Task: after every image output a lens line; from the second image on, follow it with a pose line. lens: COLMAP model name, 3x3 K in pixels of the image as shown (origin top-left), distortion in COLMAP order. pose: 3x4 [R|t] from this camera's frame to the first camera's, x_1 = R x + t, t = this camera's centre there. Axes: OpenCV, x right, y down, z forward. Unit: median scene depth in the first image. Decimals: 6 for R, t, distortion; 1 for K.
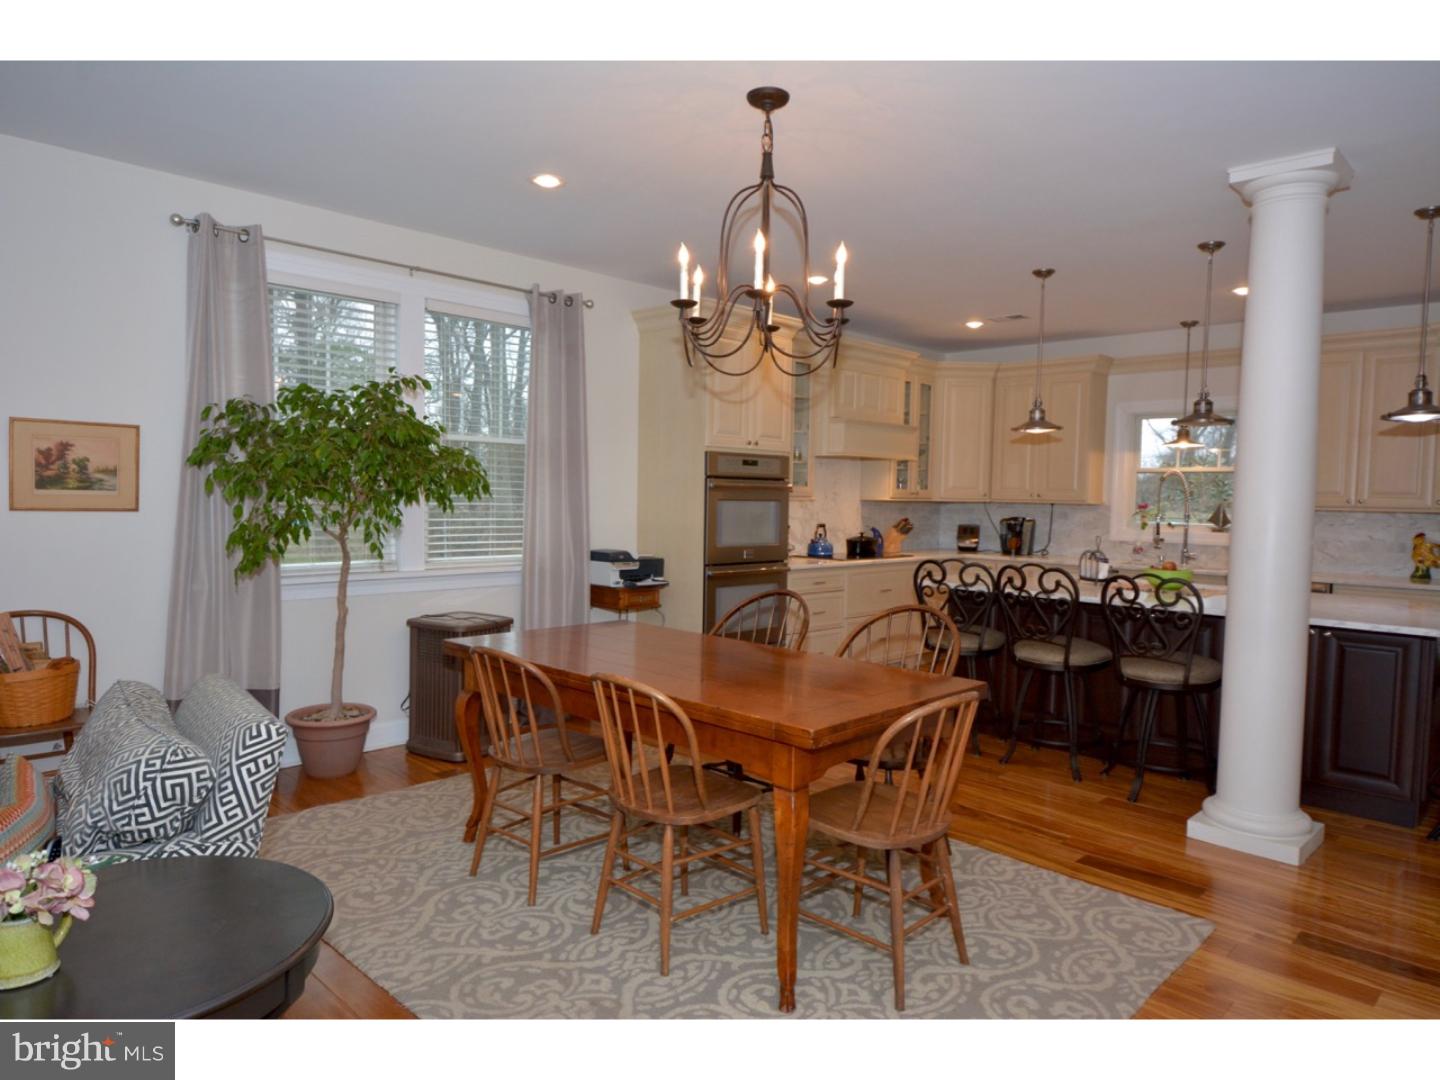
lens RADIAL K [[914.9, 0, 723.8], [0, 914.9, 545.0], [0, 0, 1]] dist [0.031058, -0.032032]
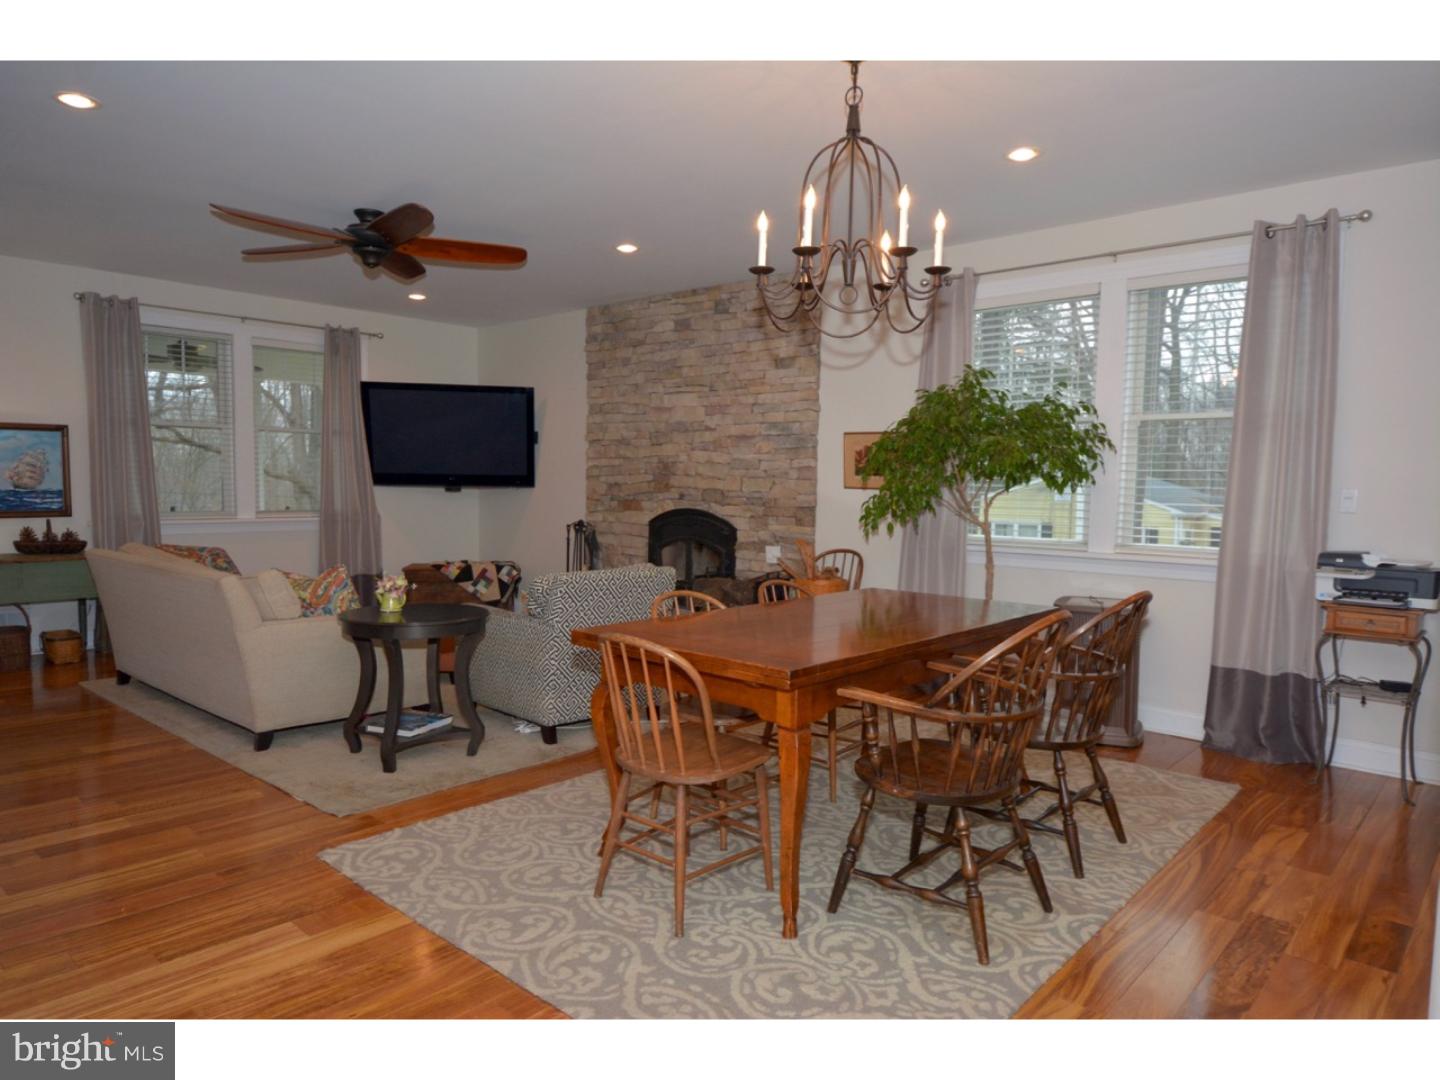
lens RADIAL K [[914.9, 0, 723.8], [0, 914.9, 545.0], [0, 0, 1]] dist [0.031058, -0.032032]
pose [[0.033994, 0.050033, -0.998169, 0.580201], [-0.071828, 0.996286, 0.047492, 0.001035], [0.996838, 0.070082, 0.037461, 0.475670]]
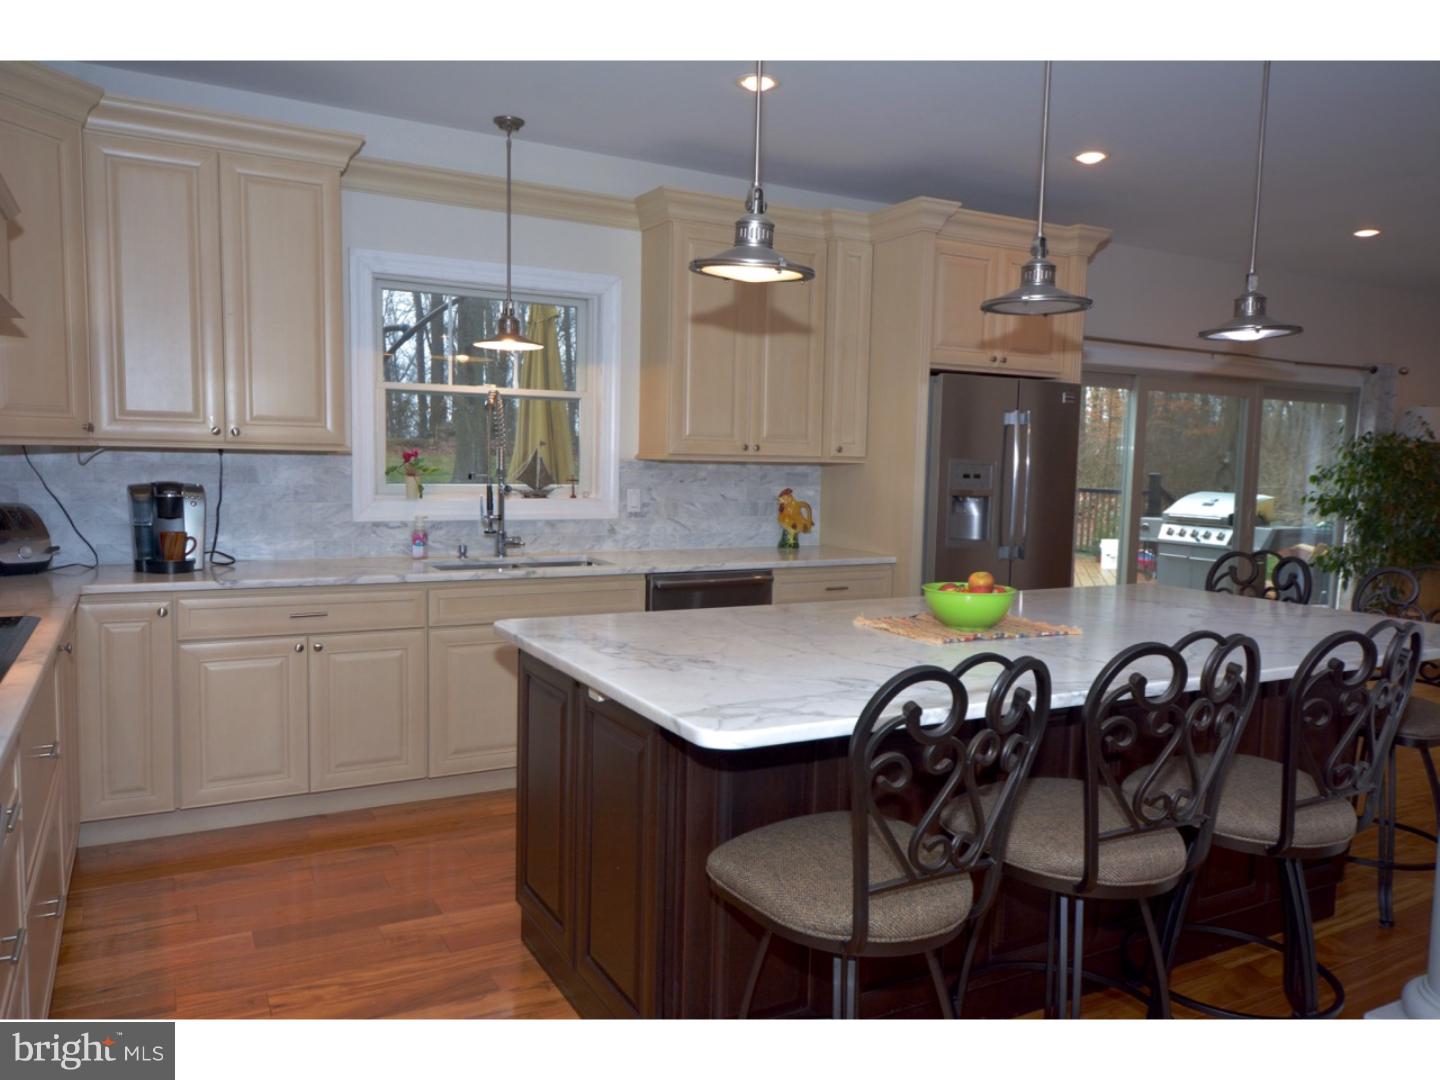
lens RADIAL K [[1039.5, 0, 720.0], [0, 1039.5, 540.0], [0, 0, 1]] dist [0.016958, -0.000279]
pose [[0.293571, -0.088915, 0.951793, -0.092043], [0.038402, 0.995958, 0.081196, -0.046334], [-0.955166, 0.012714, 0.295799, 0.861453]]
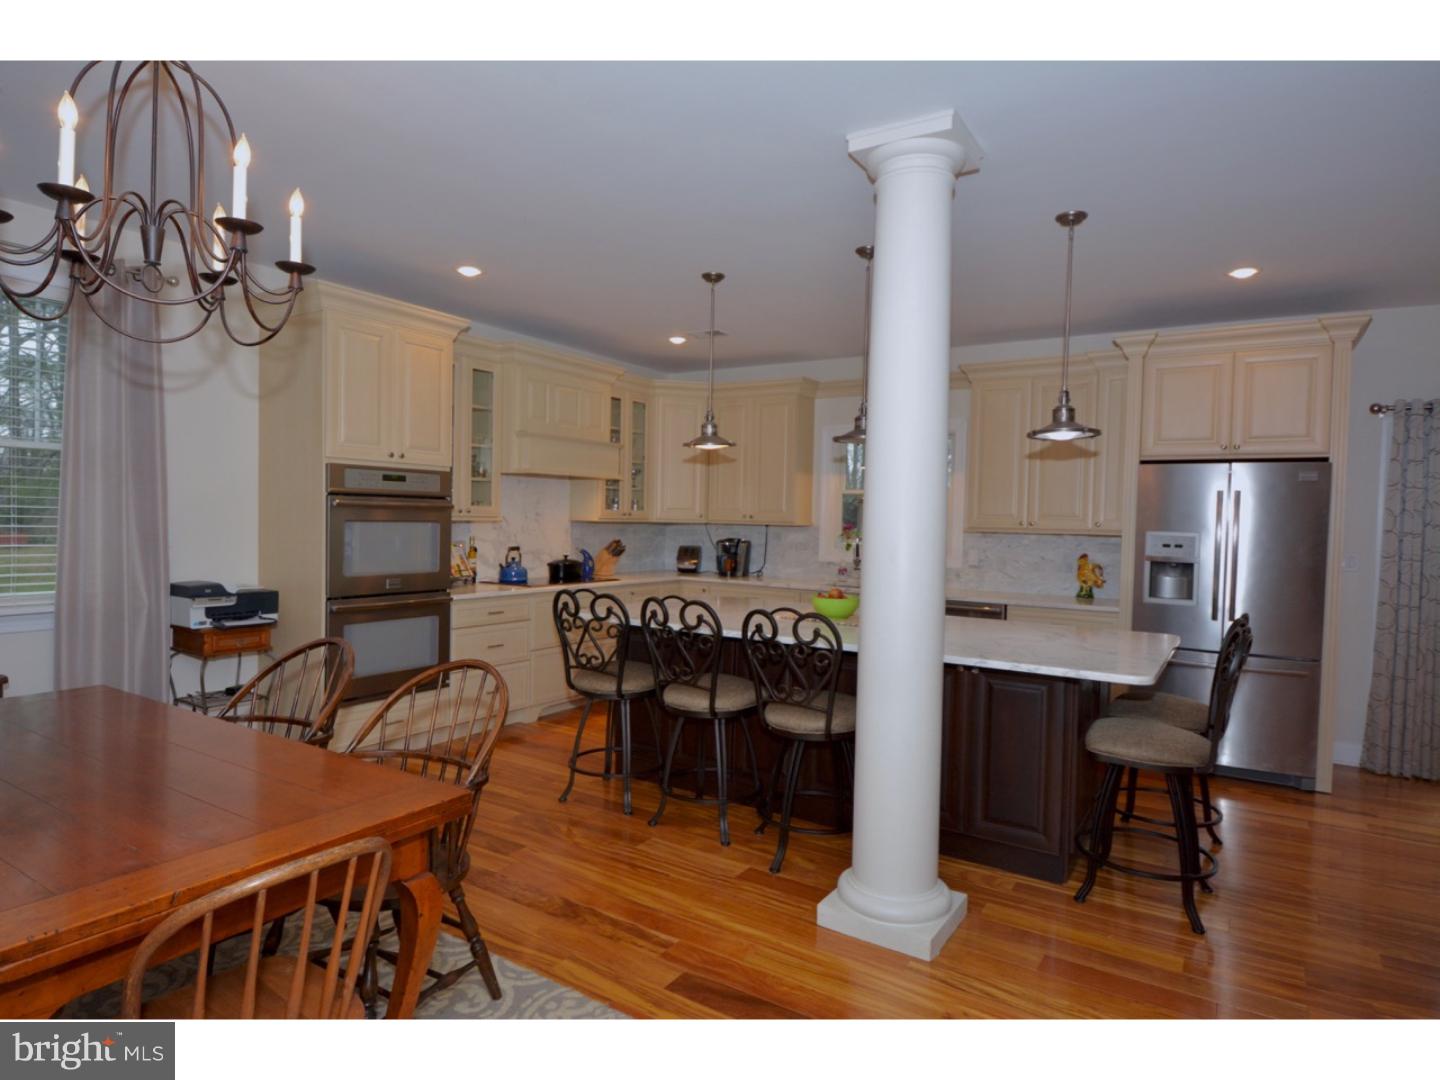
lens RADIAL K [[819.2, 0, 724.0], [0, 819.2, 540.1], [0, 0, 1]] dist [0.015592, -0.000737]
pose [[0.979089, -0.002997, 0.203412, 0.182611], [0.007898, 0.999698, -0.023285, -0.011150], [-0.203281, 0.024404, 0.978816, 0.187825]]
